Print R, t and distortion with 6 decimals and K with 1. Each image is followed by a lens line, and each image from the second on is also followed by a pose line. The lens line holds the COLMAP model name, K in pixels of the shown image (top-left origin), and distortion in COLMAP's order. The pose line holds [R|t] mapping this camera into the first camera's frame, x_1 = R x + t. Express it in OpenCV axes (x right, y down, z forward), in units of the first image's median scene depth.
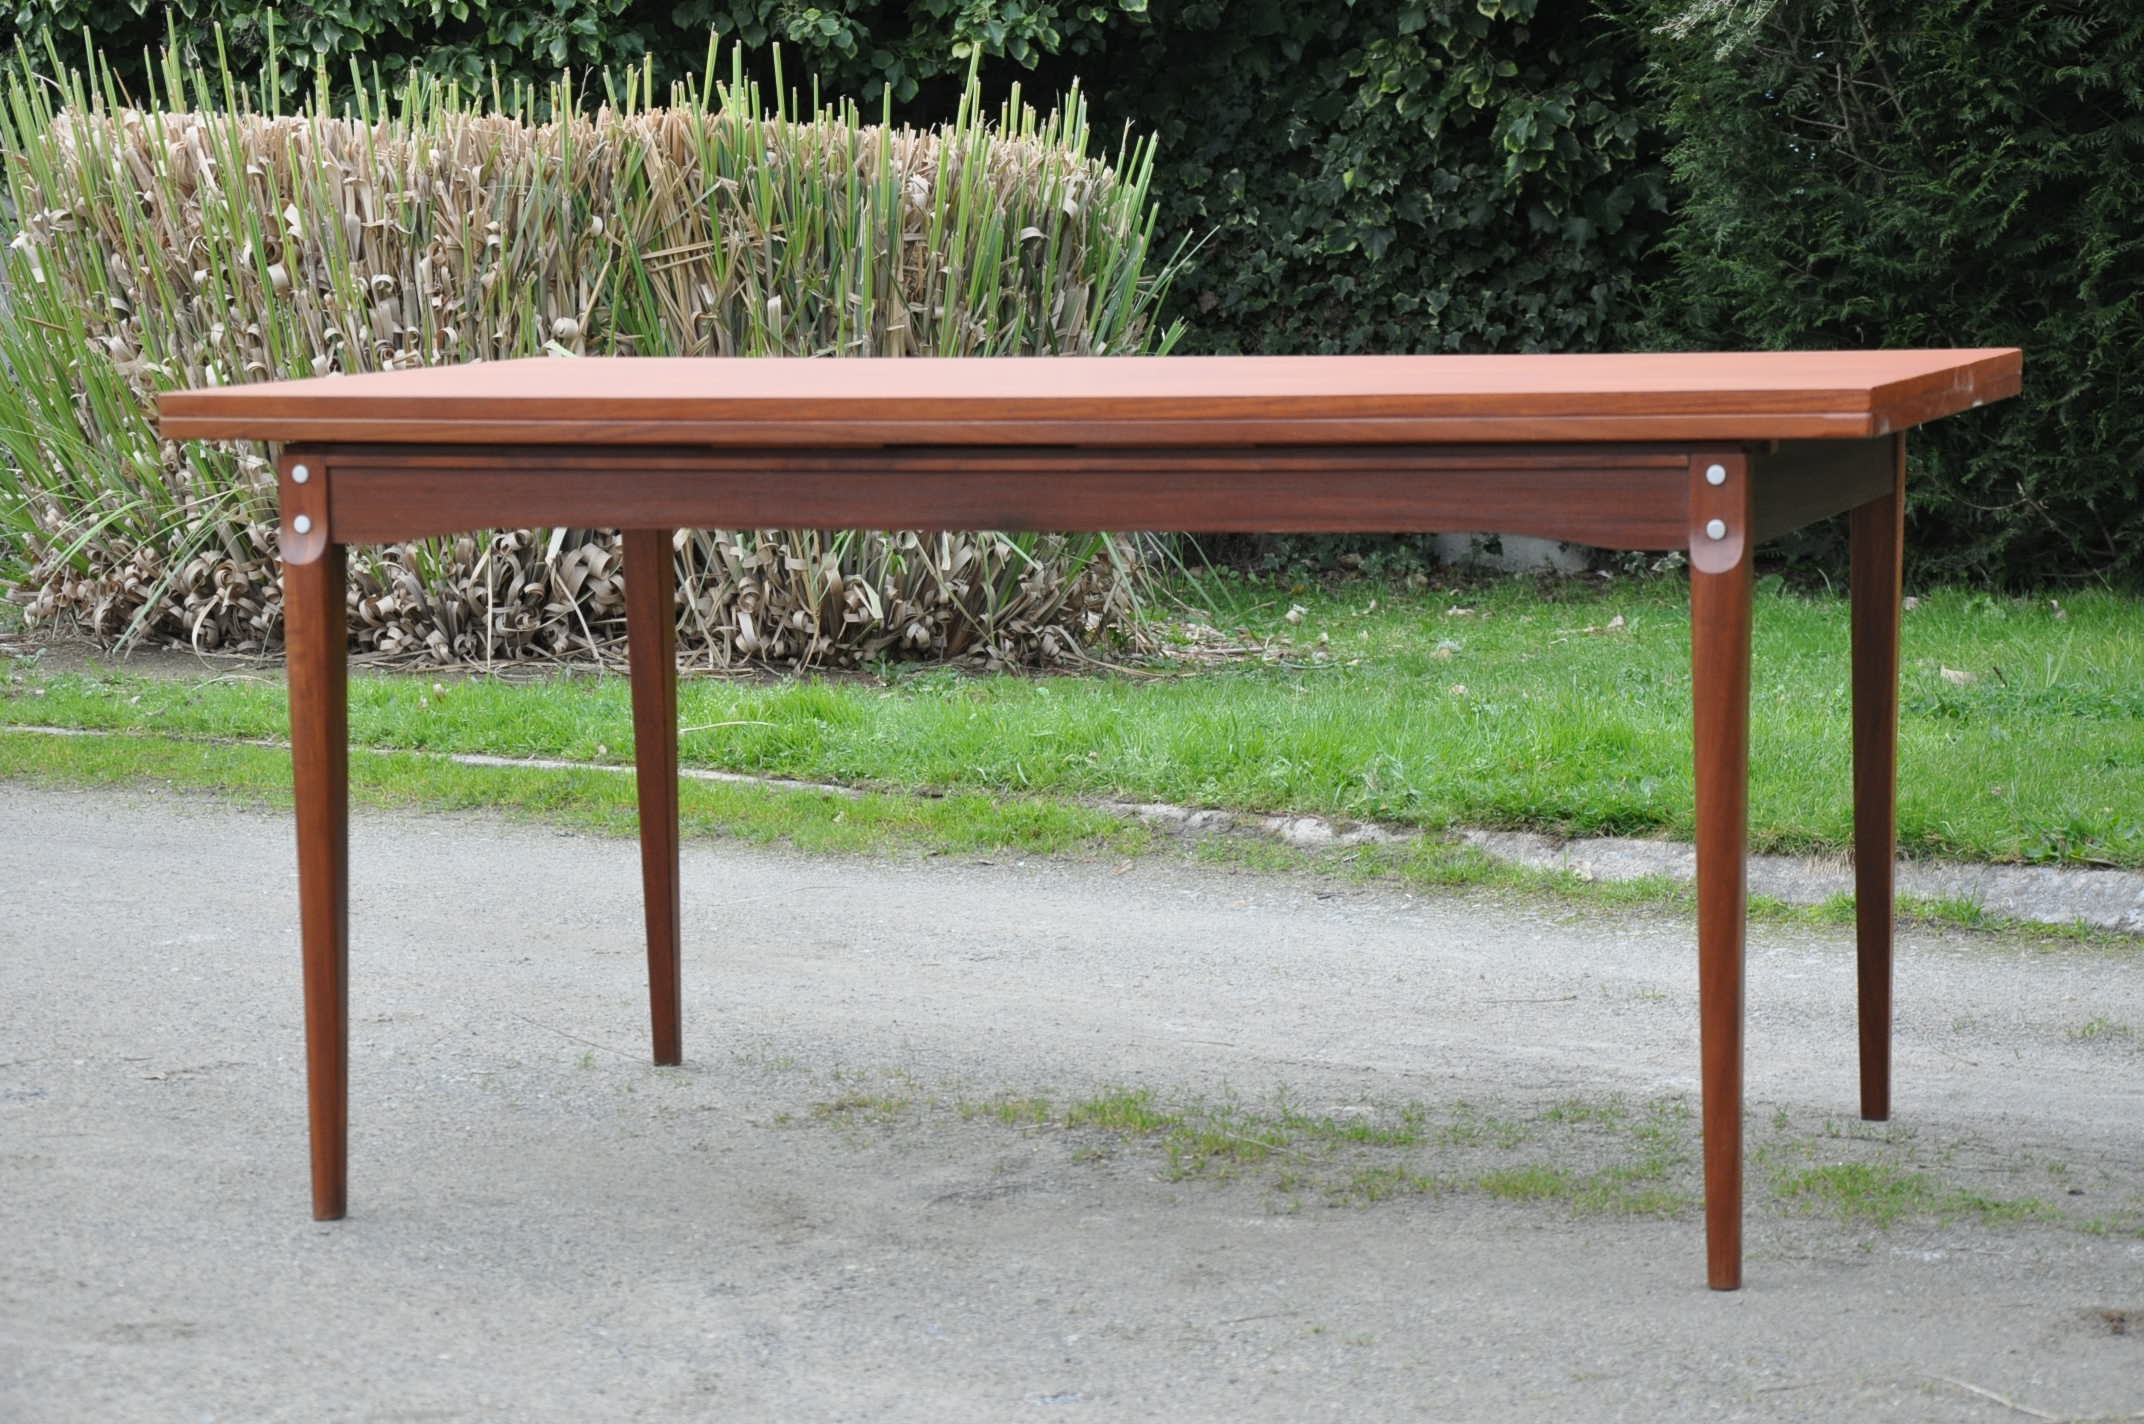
lens RADIAL K [[5175.9, 0, 1065.2], [0, 5175.9, 687.1], [0, 0, 1]] dist [0.545055, 1.004305]
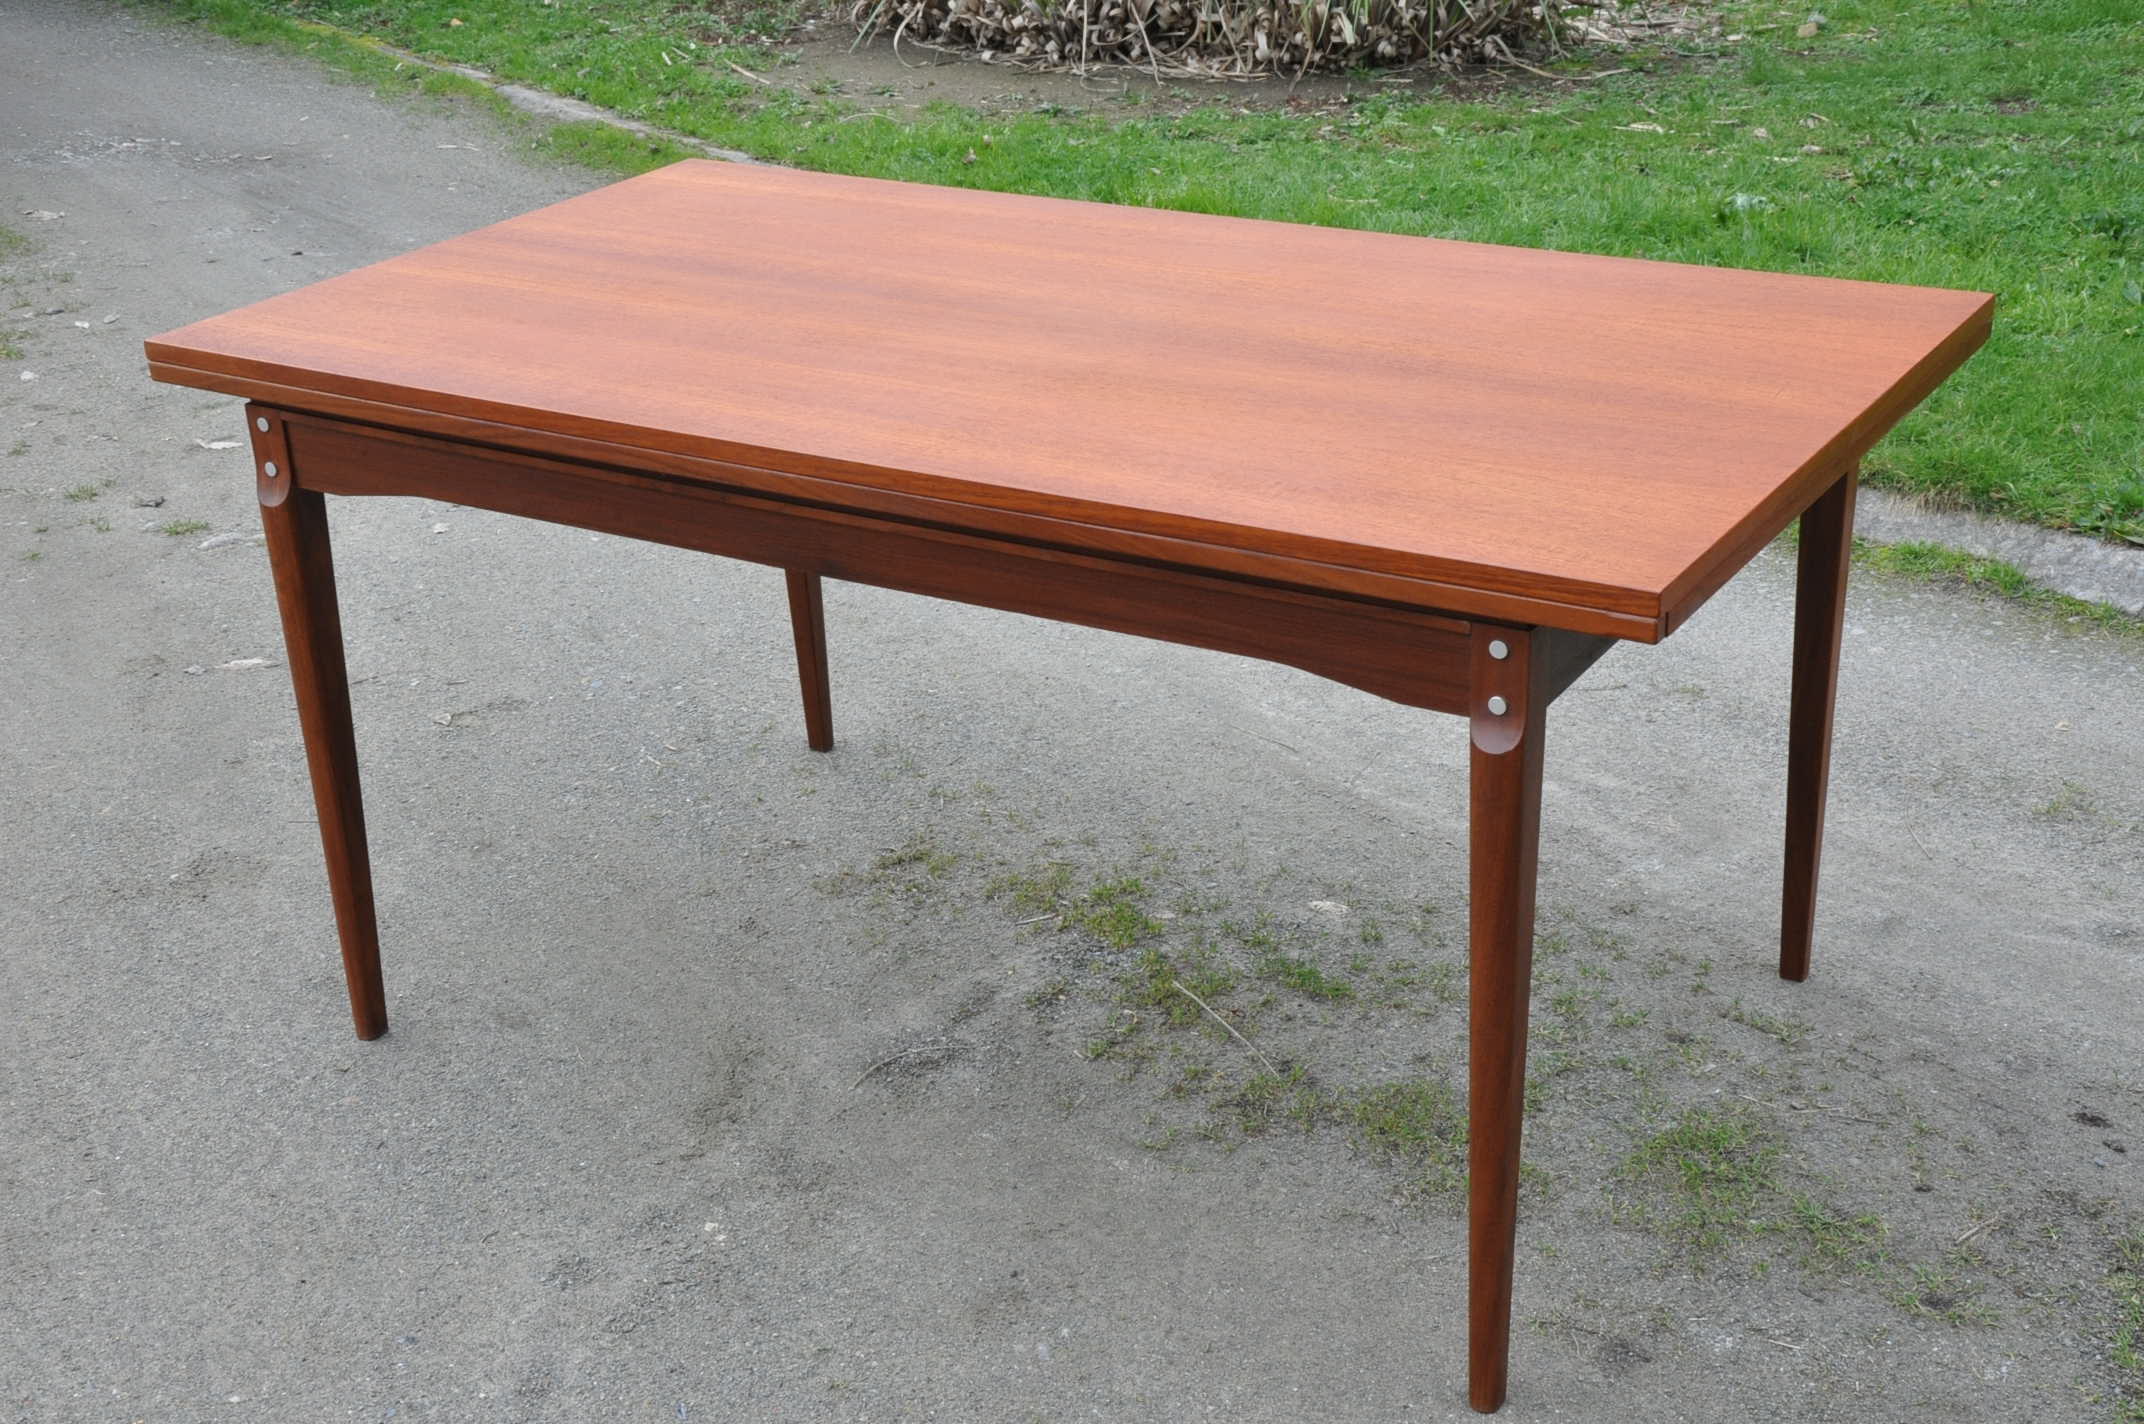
lens RADIAL K [[2769.8, 0, 1071.3], [0, 2769.8, 692.5], [0, 0, 1]] dist [0.068802, 0.335205]
pose [[0.971146, 0.072083, -0.227331, 0.071871], [0.002991, 0.949471, 0.313840, -0.081117], [0.238467, -0.305465, 0.921859, 0.240374]]
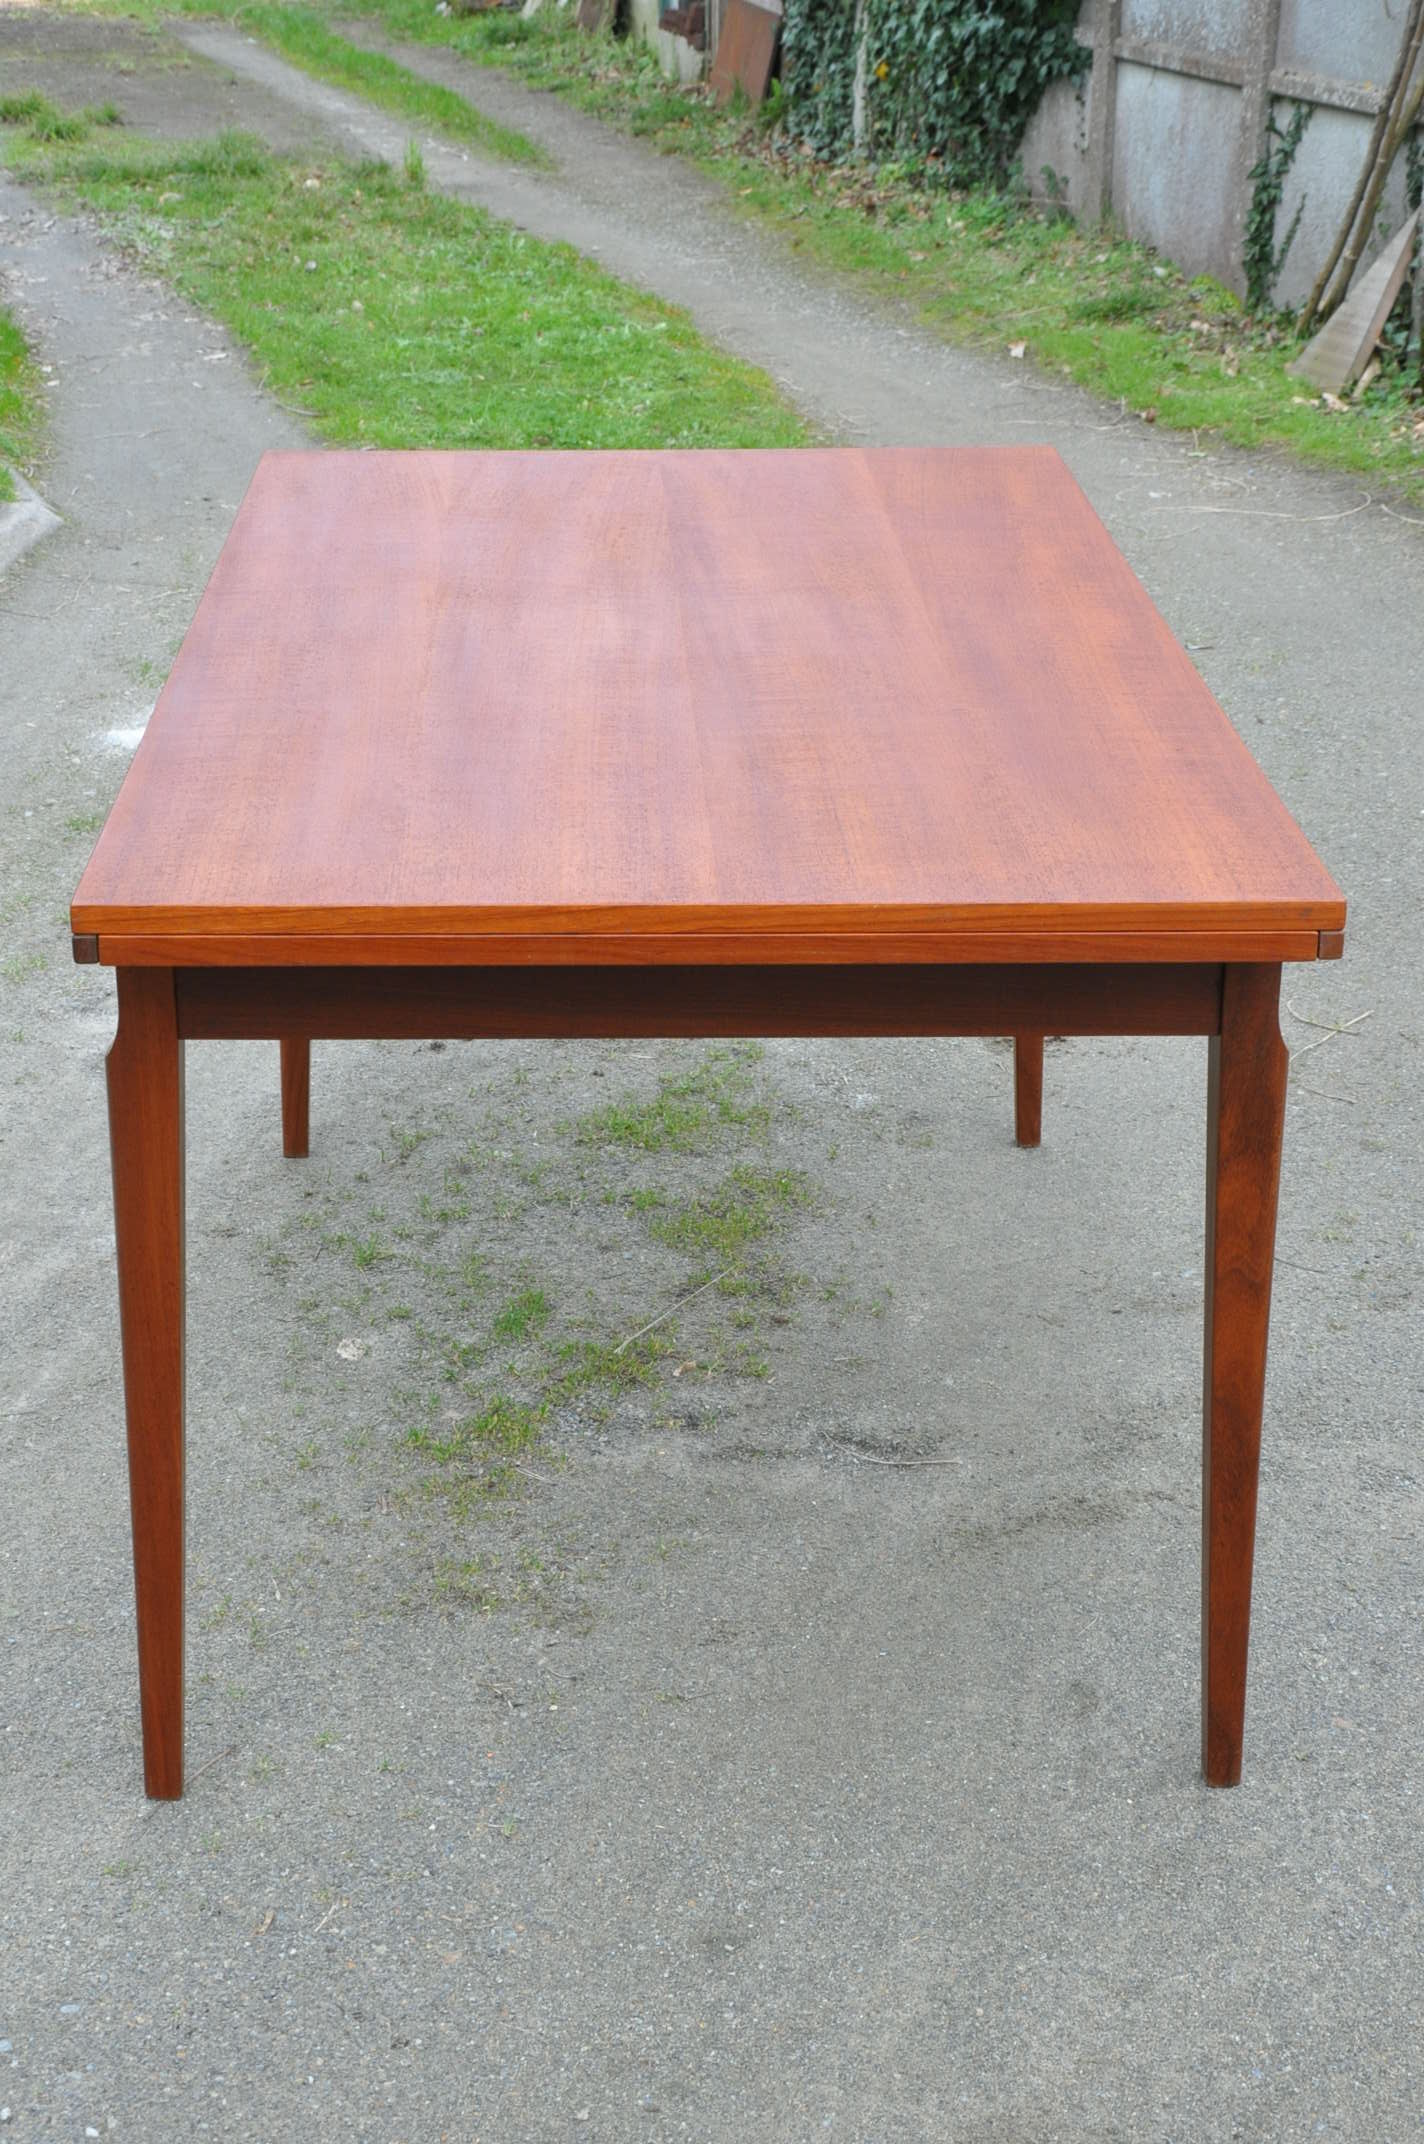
lens RADIAL K [[3517.9, 0, 712.0], [0, 3517.9, 1072.0], [0, 0, 1]] dist [0.165761, 0.962885]
pose [[-0.344141, -0.324463, 0.881074, -0.284530], [0.093228, 0.921947, 0.375929, -0.111205], [-0.934278, 0.211513, -0.287030, 0.597798]]
